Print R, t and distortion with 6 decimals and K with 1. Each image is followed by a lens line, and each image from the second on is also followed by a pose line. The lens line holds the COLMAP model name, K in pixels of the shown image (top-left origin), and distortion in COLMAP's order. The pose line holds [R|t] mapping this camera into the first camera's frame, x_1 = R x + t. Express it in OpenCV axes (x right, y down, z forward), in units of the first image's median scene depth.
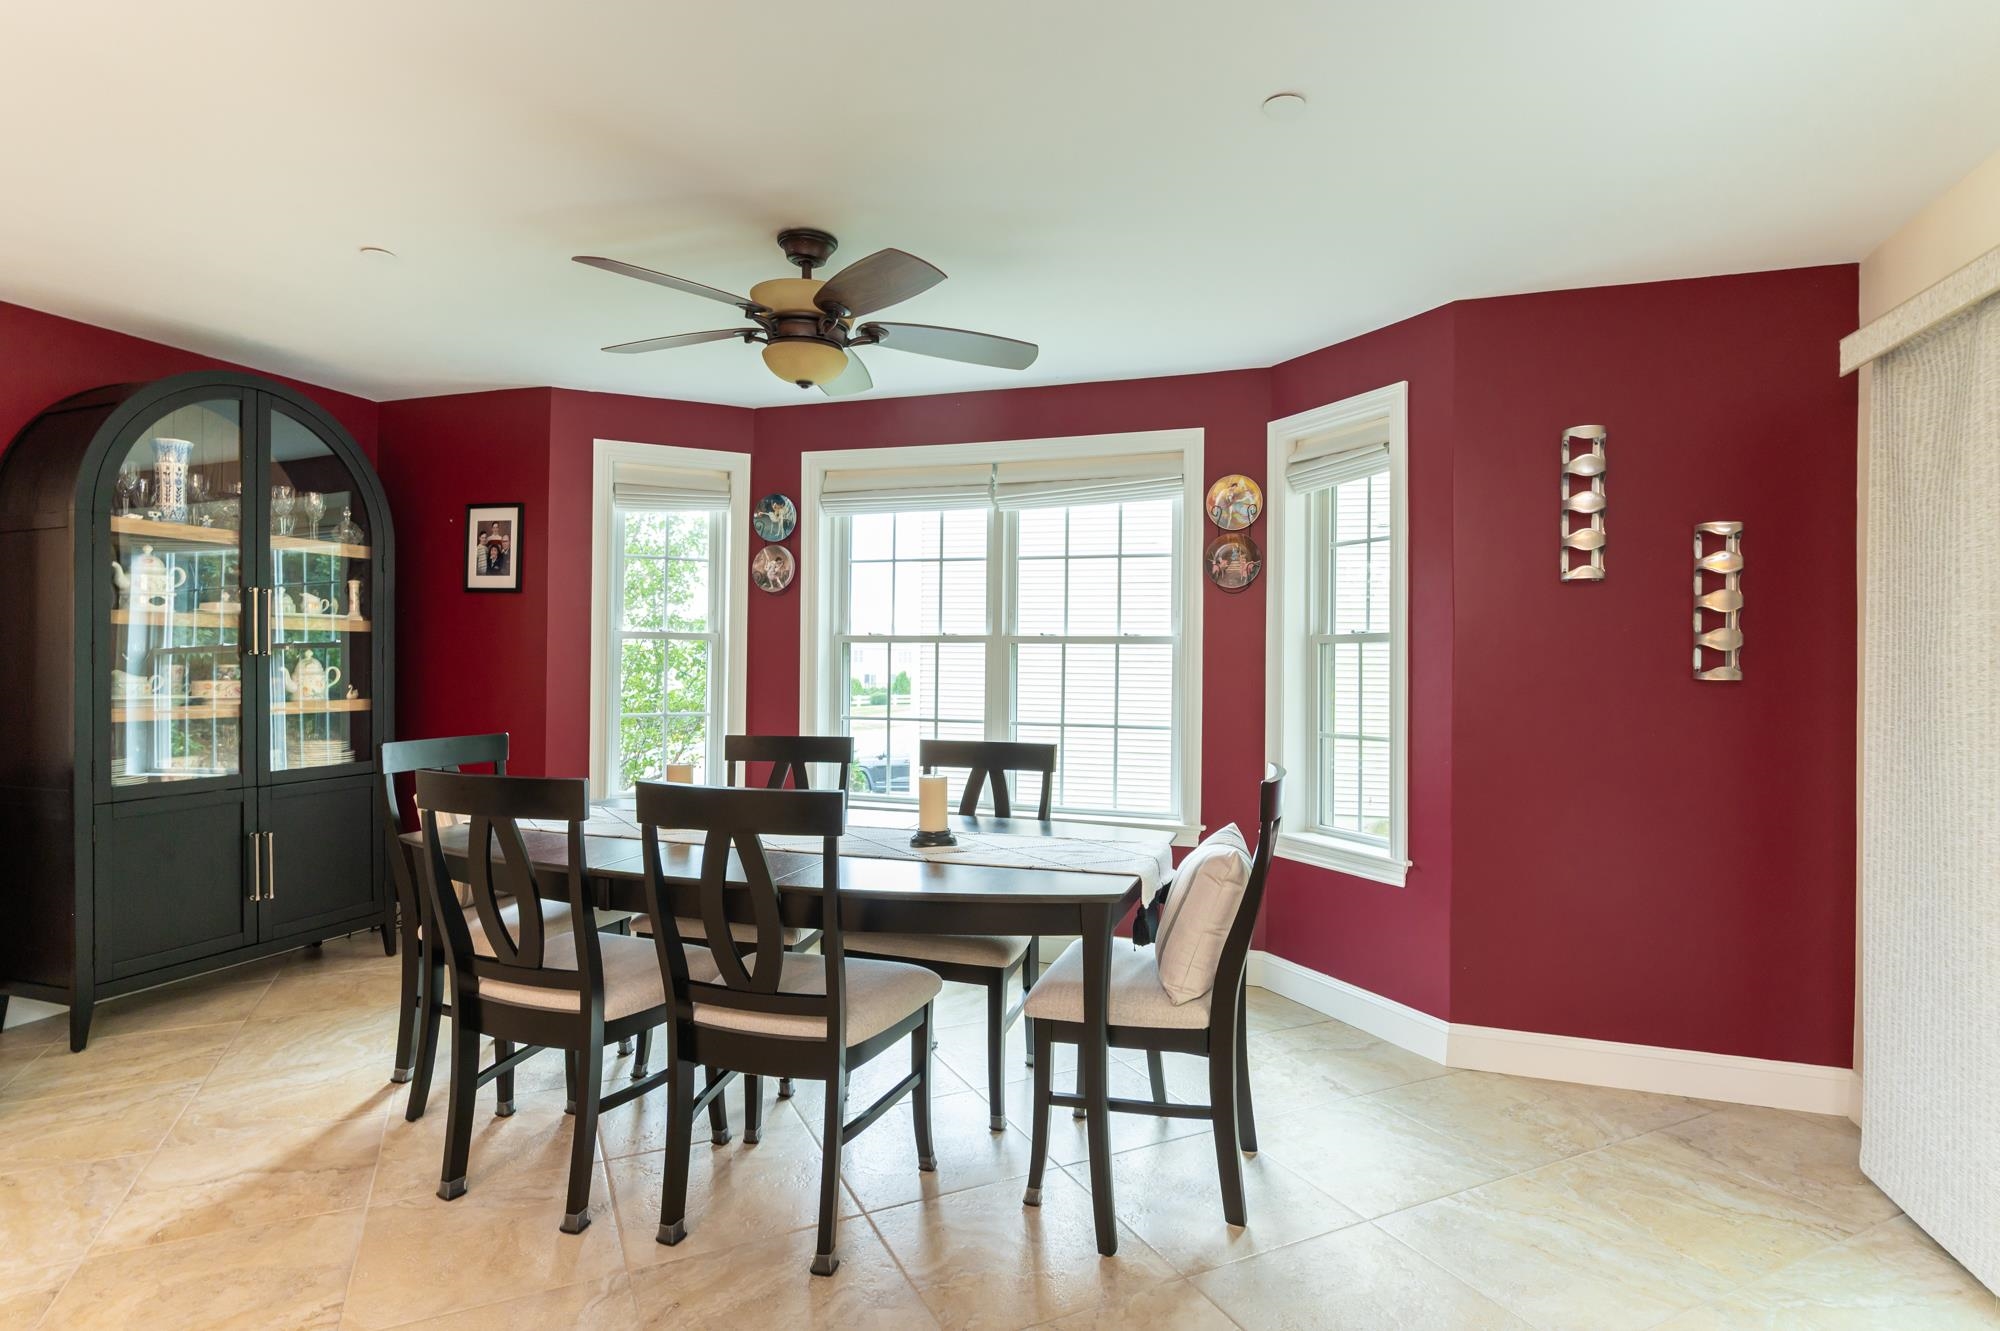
lens RADIAL K [[1013.4, 0, 1000.0], [0, 1013.4, 665.5], [0, 0, 1]] dist [-0.006886, -0.000992]
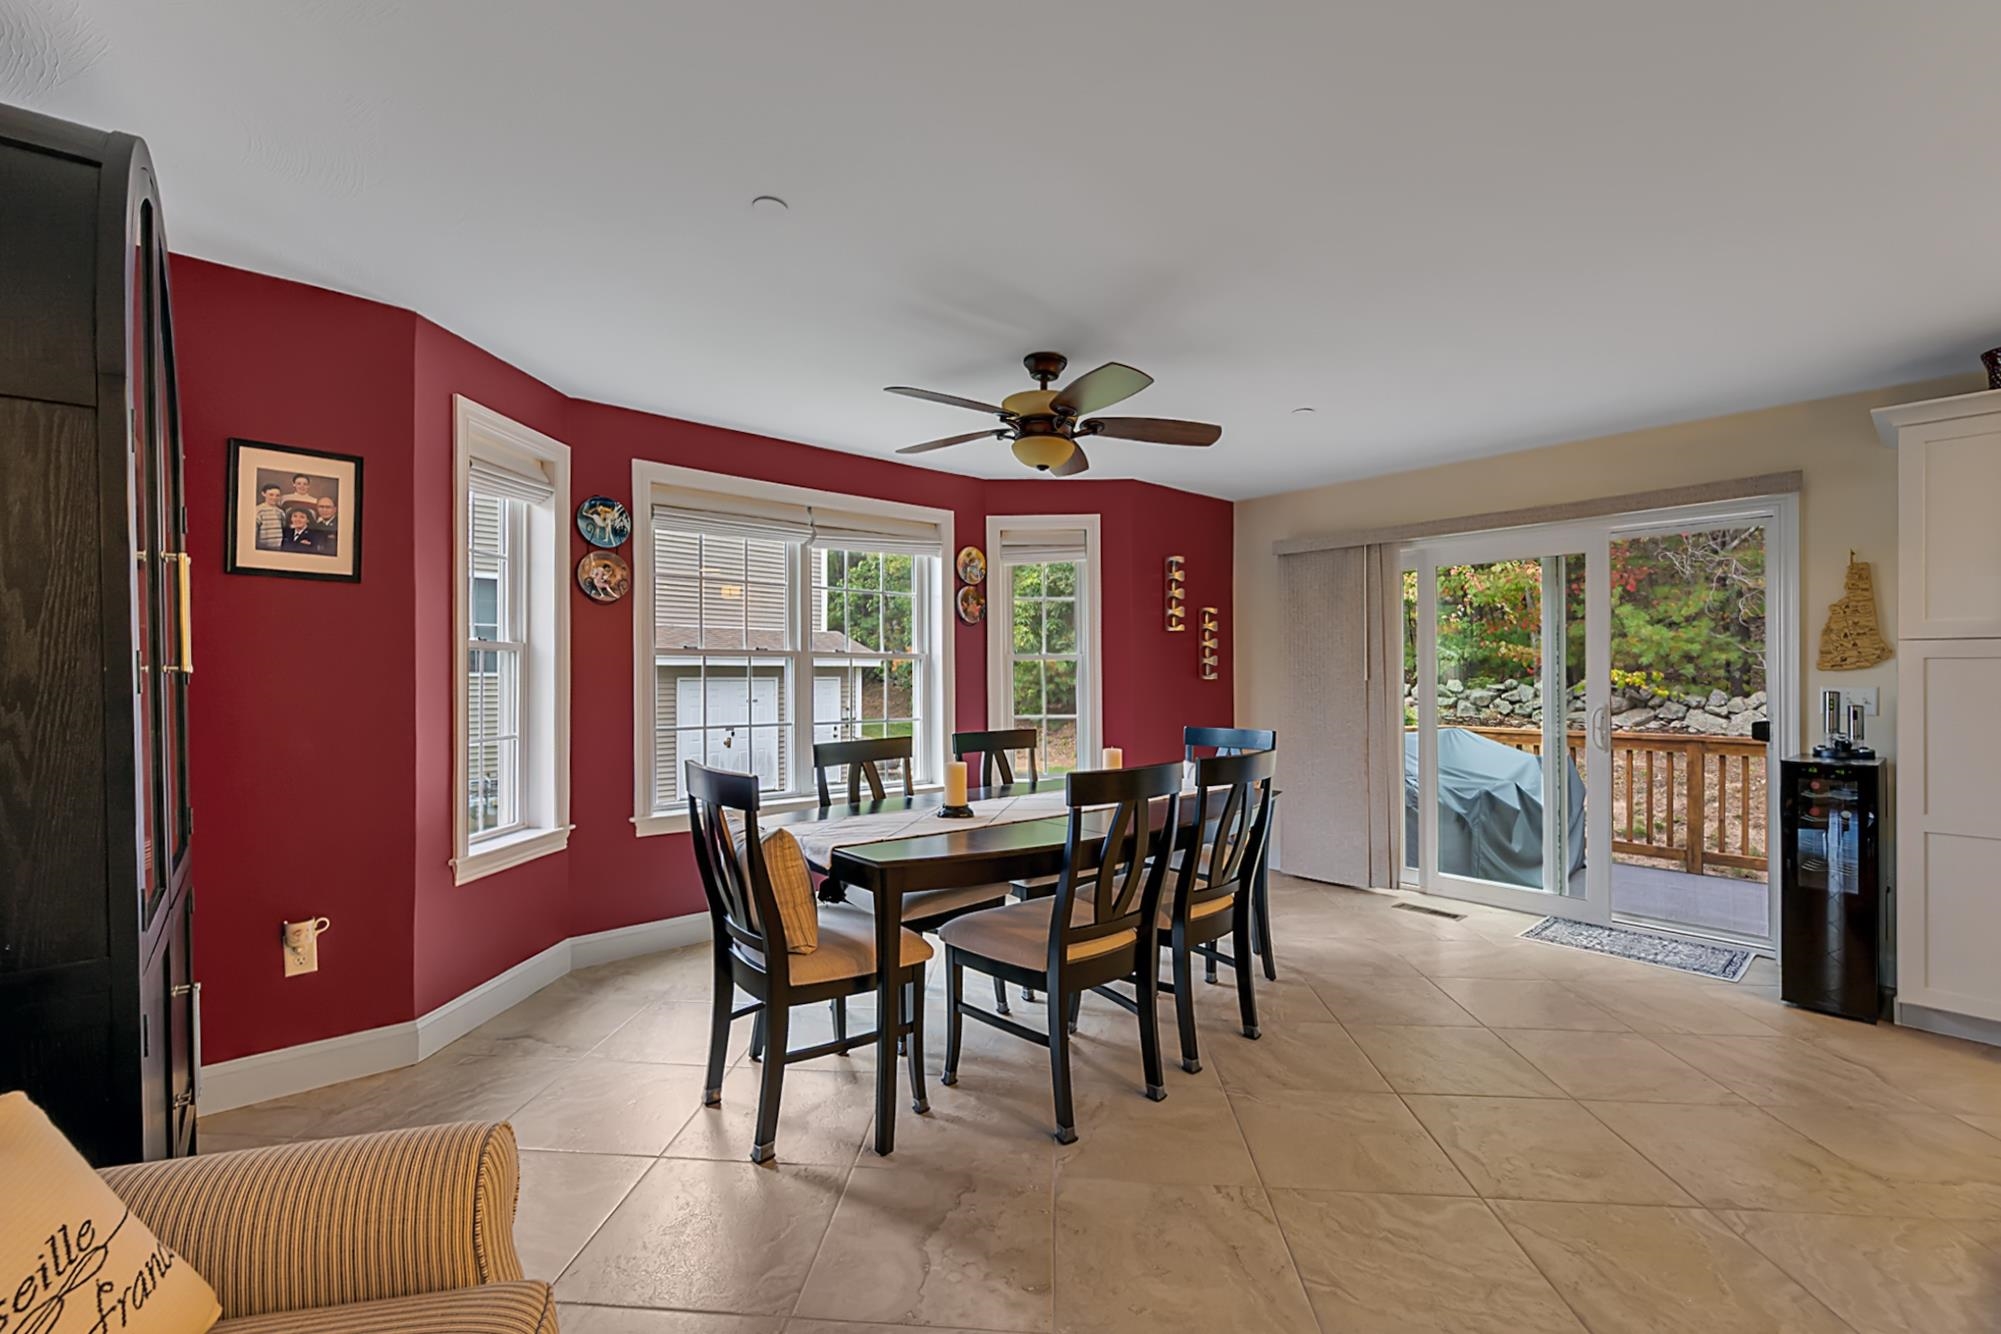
lens RADIAL K [[865.8, 0, 967.0], [0, 865.8, 672.9], [0, 0, 1]] dist [-0.002060, -0.000263]
pose [[0.518132, -0.007659, 0.855267, -0.864128], [0.003225, 0.999970, 0.007001, -0.011940], [-0.855295, -0.000870, 0.518141, 0.347525]]
